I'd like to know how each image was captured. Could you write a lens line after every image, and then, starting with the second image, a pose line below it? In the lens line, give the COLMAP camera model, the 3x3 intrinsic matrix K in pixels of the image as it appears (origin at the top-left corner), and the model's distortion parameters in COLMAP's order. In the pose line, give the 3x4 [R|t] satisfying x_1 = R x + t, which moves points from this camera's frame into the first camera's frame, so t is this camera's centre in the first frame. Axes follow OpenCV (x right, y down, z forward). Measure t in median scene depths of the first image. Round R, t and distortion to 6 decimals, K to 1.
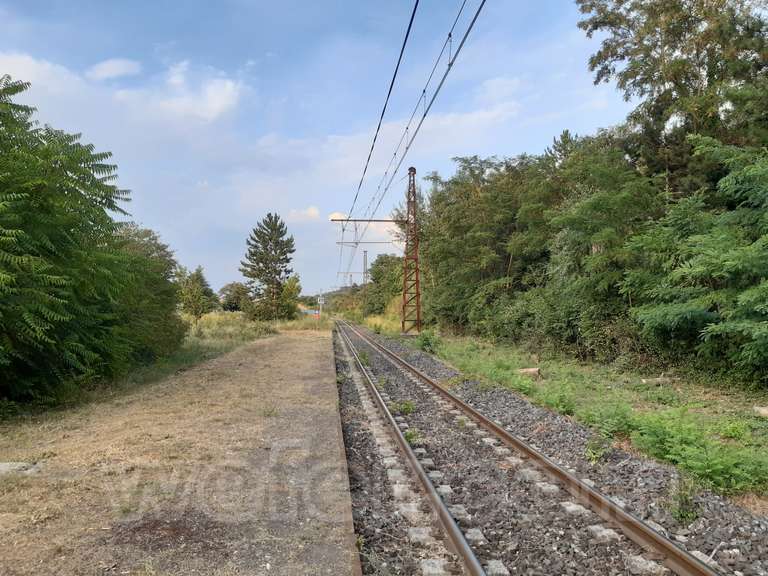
lens RADIAL K [[592.6, 0, 384.0], [0, 592.6, 288.0], [0, 0, 1]] dist [0.081411, -0.165666]
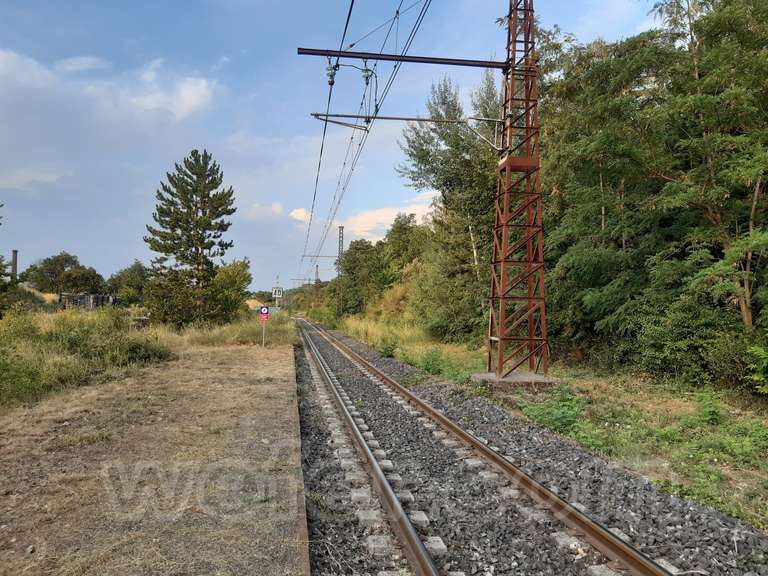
lens RADIAL K [[592.6, 0, 384.0], [0, 592.6, 288.0], [0, 0, 1]] dist [0.081411, -0.165666]
pose [[0.997657, 0.020716, 0.065196, -0.032946], [-0.020799, 0.999783, 0.000593, 0.014311], [-0.065169, -0.001948, 0.997872, 0.361365]]
